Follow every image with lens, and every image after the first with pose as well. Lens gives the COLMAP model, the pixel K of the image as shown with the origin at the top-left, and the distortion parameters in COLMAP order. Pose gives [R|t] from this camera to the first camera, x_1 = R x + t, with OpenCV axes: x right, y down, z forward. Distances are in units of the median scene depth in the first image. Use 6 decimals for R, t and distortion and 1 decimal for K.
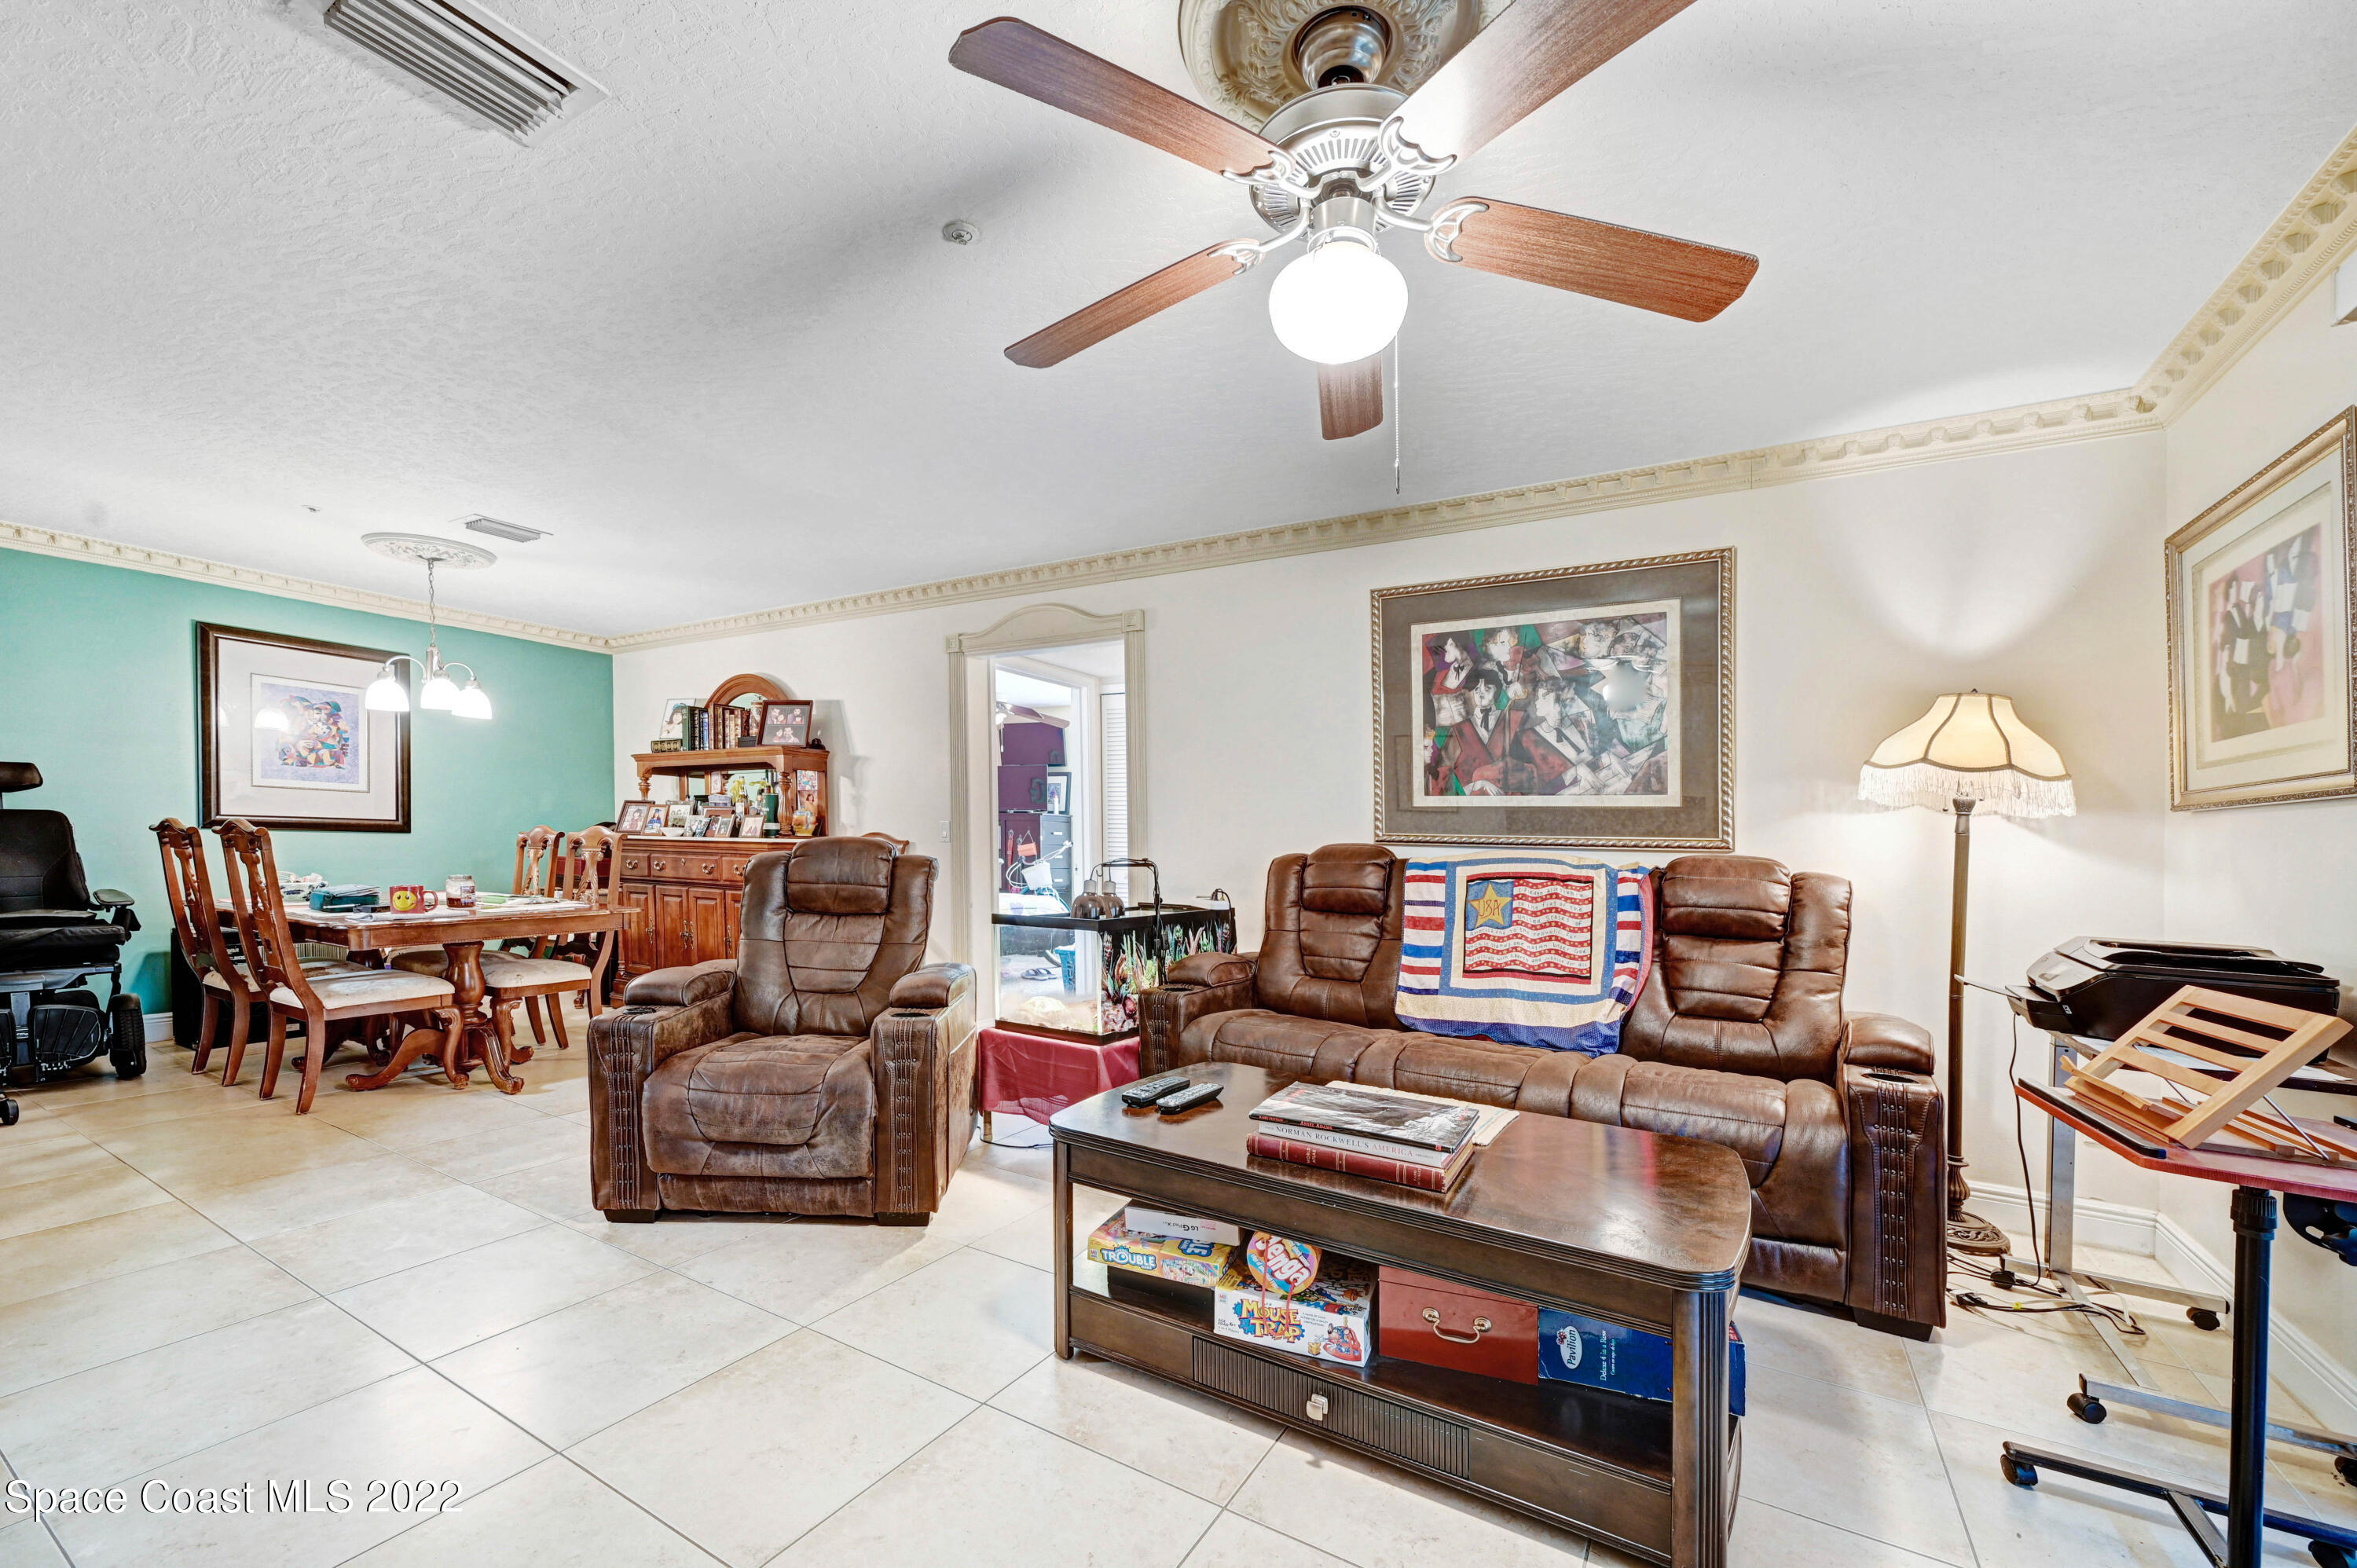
lens RADIAL K [[954.9, 0, 1196.4], [0, 954.9, 882.5], [0, 0, 1]] dist [0.001785, 0.000245]
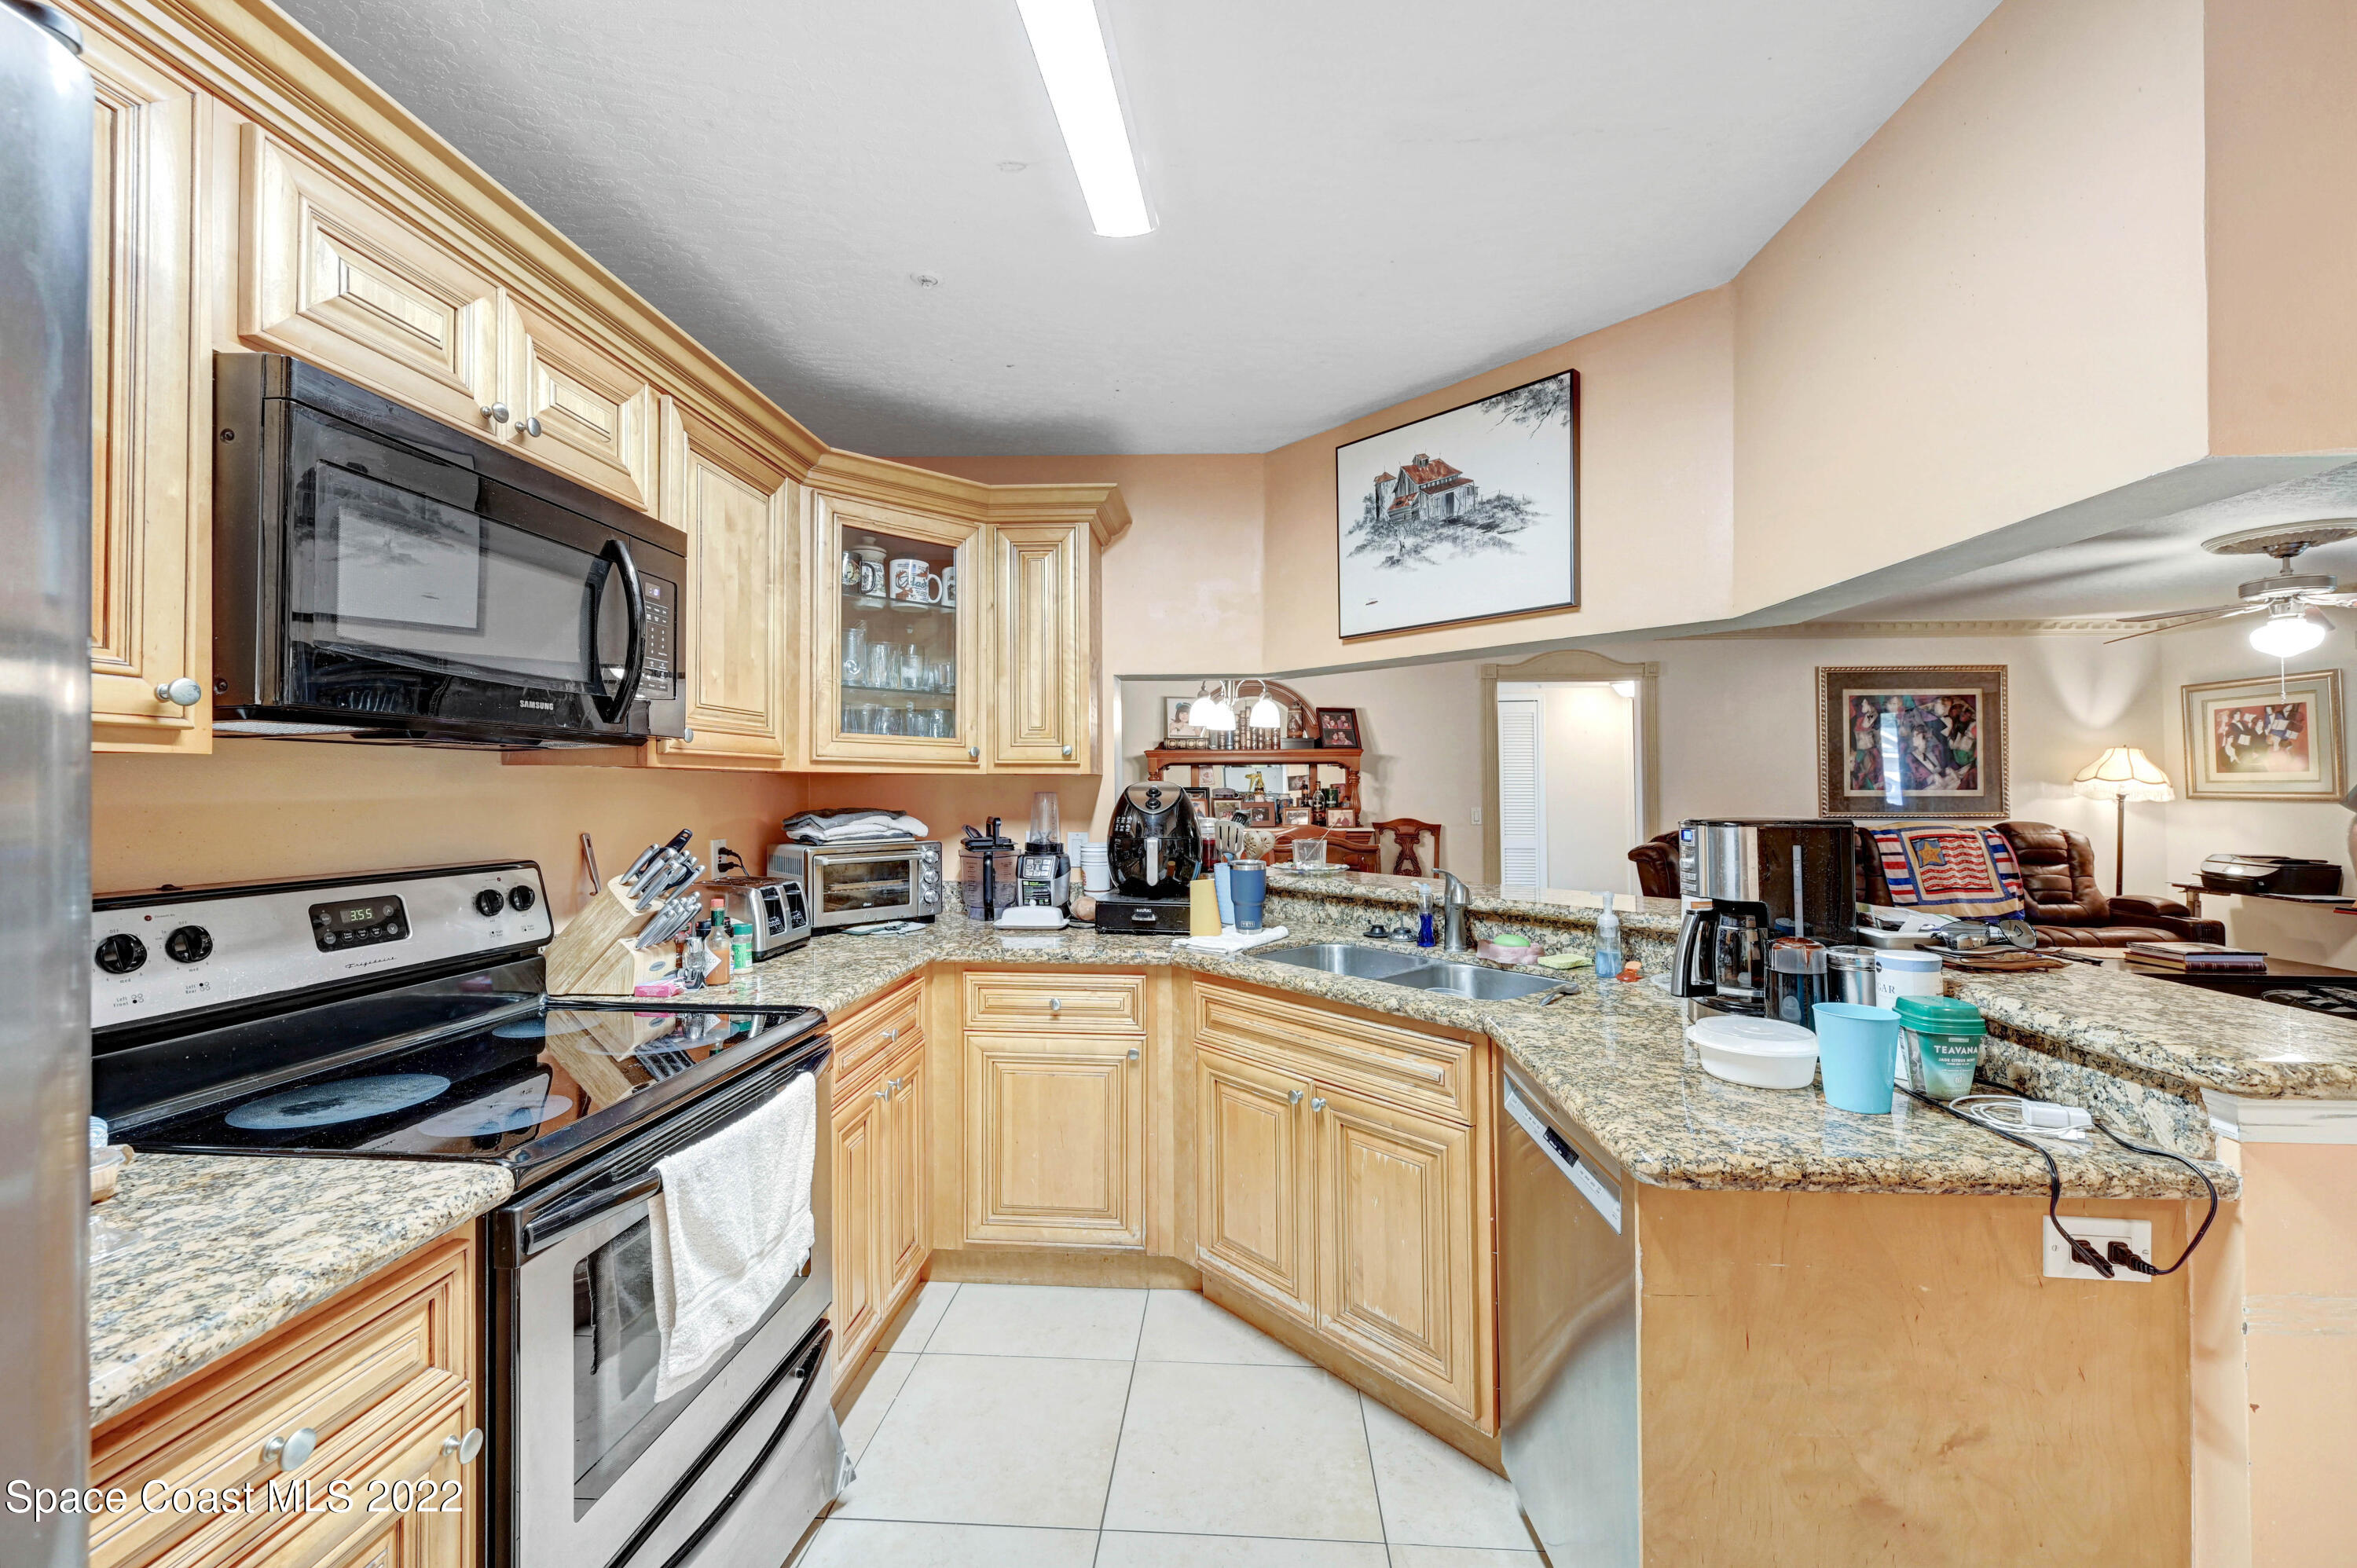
lens RADIAL K [[954.9, 0, 1202.0], [0, 954.9, 799.0], [0, 0, 1]] dist [0.001785, 0.000245]
pose [[0.878437, -0.025733, 0.477164, -1.728902], [0.039249, 0.999060, -0.018377, -0.097106], [-0.476243, 0.034871, 0.878622, 0.064790]]
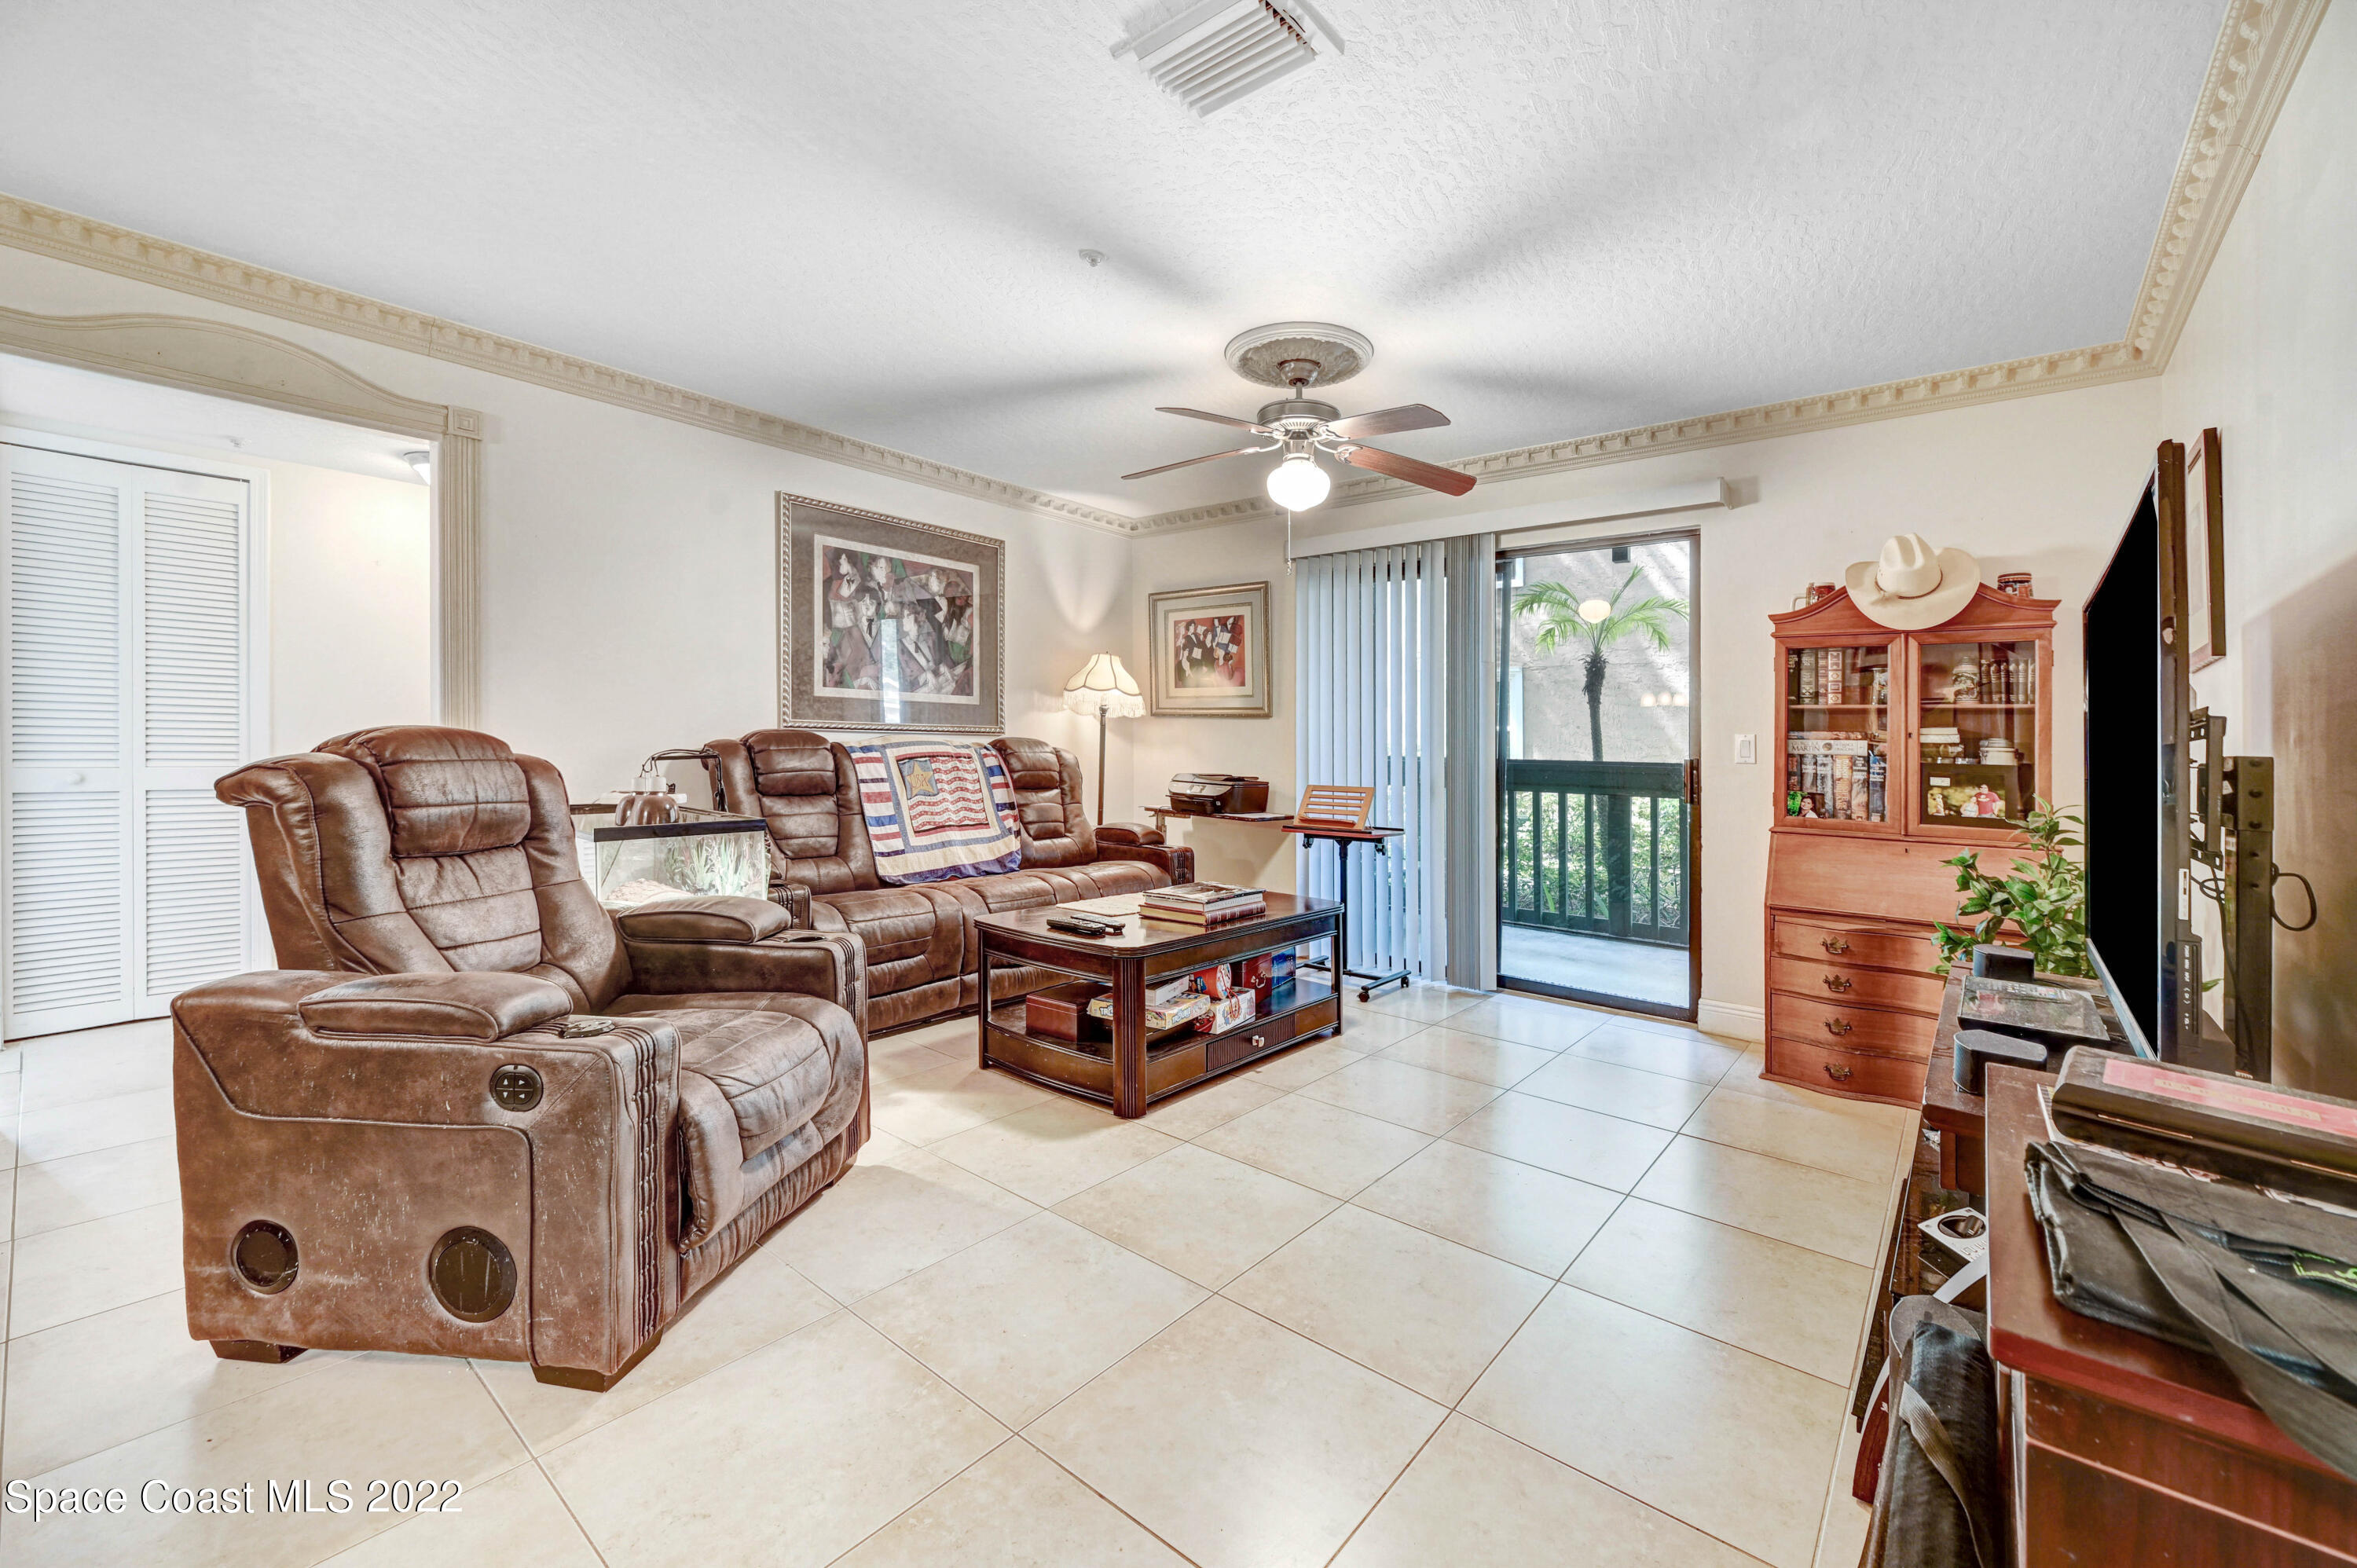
lens RADIAL K [[954.9, 0, 1207.2], [0, 954.9, 749.2], [0, 0, 1]] dist [0.001785, 0.000245]
pose [[0.139802, -0.024988, 0.989864, -0.895251], [0.024128, 0.999471, 0.021823, -0.033799], [-0.989886, 0.020832, 0.140331, 0.429553]]
